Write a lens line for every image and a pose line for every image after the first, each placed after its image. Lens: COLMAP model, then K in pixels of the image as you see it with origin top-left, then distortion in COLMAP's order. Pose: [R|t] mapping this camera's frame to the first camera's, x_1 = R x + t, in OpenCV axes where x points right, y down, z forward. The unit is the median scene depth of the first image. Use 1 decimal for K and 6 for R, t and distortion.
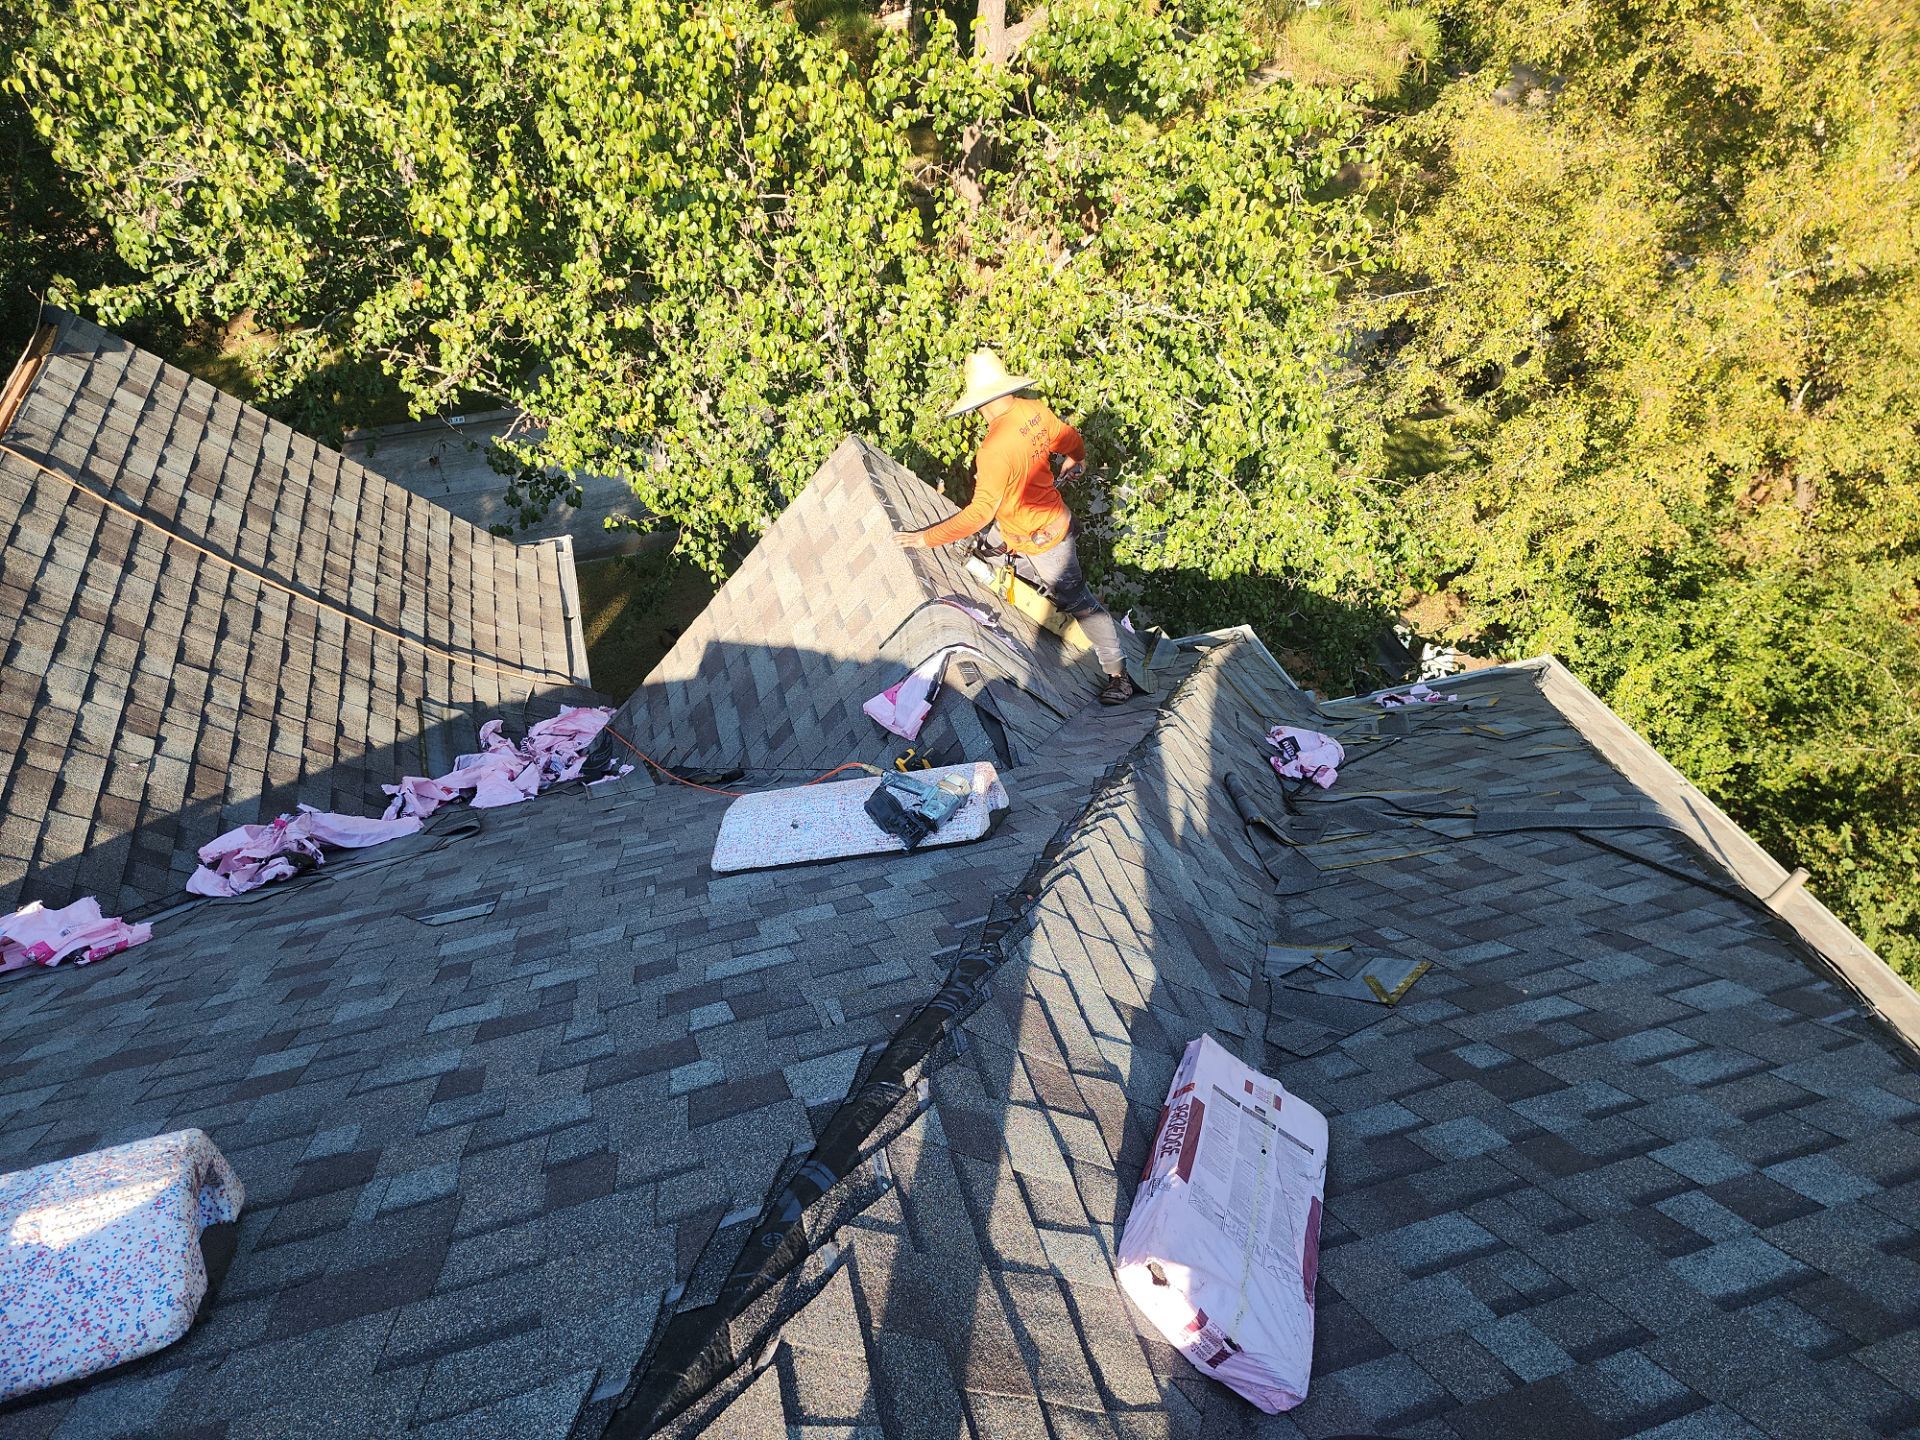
lens RADIAL K [[1284.2, 0, 938.2], [0, 1284.2, 740.2], [0, 0, 1]] dist [0.082469, -0.067815]
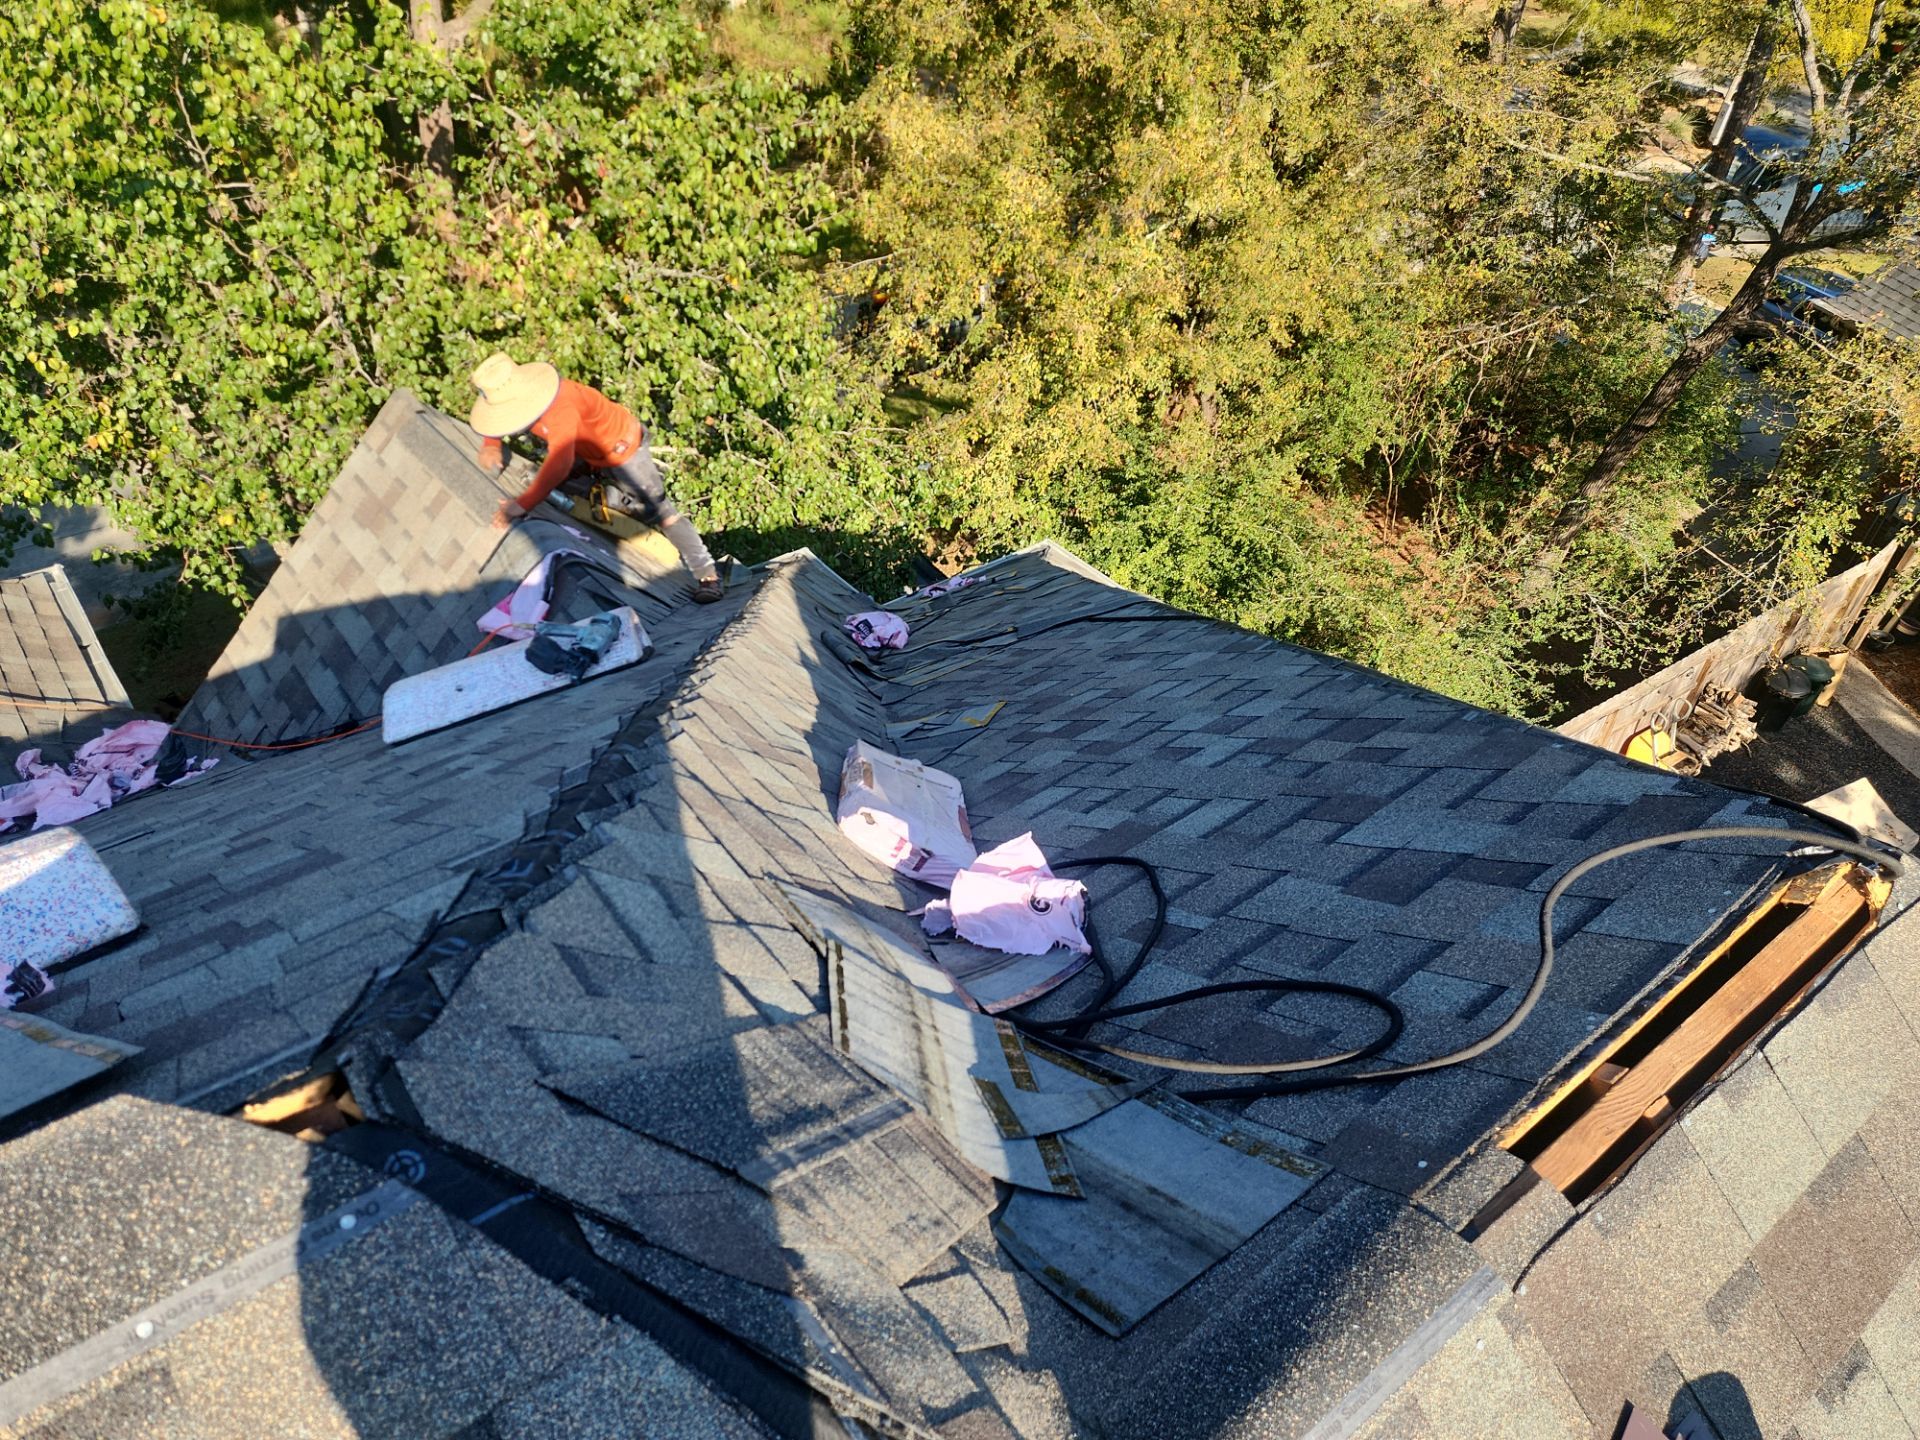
lens RADIAL K [[1274.6, 0, 950.9], [0, 1274.6, 727.9], [0, 0, 1]] dist [0.088446, -0.070884]
pose [[0.922575, -0.190906, 0.335276, -0.041632], [0.196843, 0.980296, 0.016530, 0.067703], [-0.331826, 0.050746, 0.941975, -0.069856]]
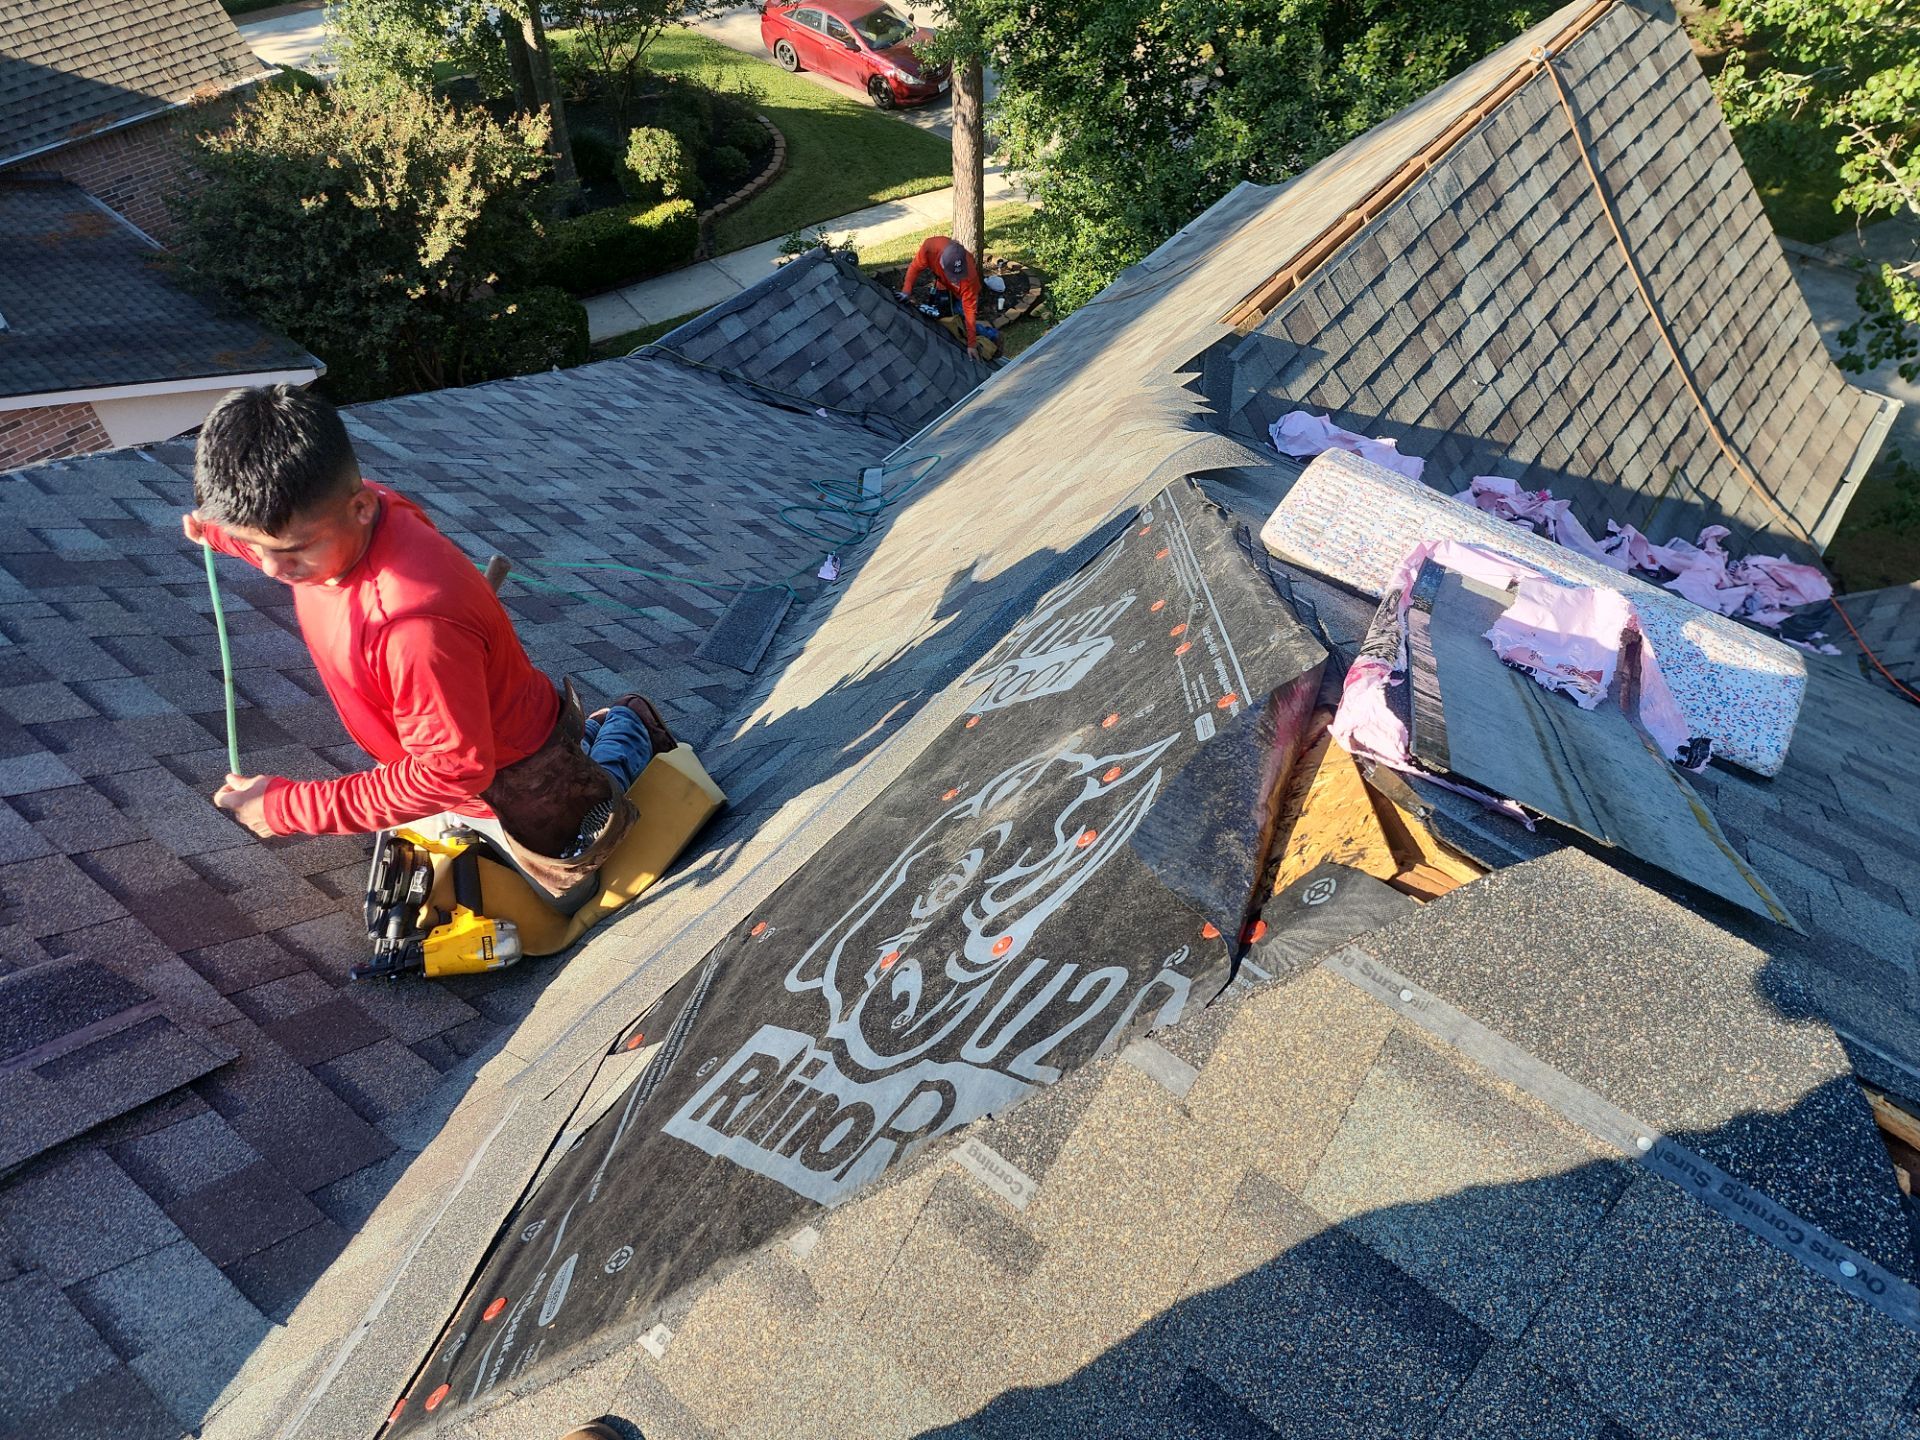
lens RADIAL K [[1285.0, 0, 955.6], [0, 1285.0, 740.7], [0, 0, 1]] dist [0.069930, -0.059212]
pose [[0.582609, 0.635150, -0.507101, -0.071578], [-0.544418, 0.768248, 0.336757, 0.072890], [0.603470, 0.079878, 0.793375, -0.069394]]
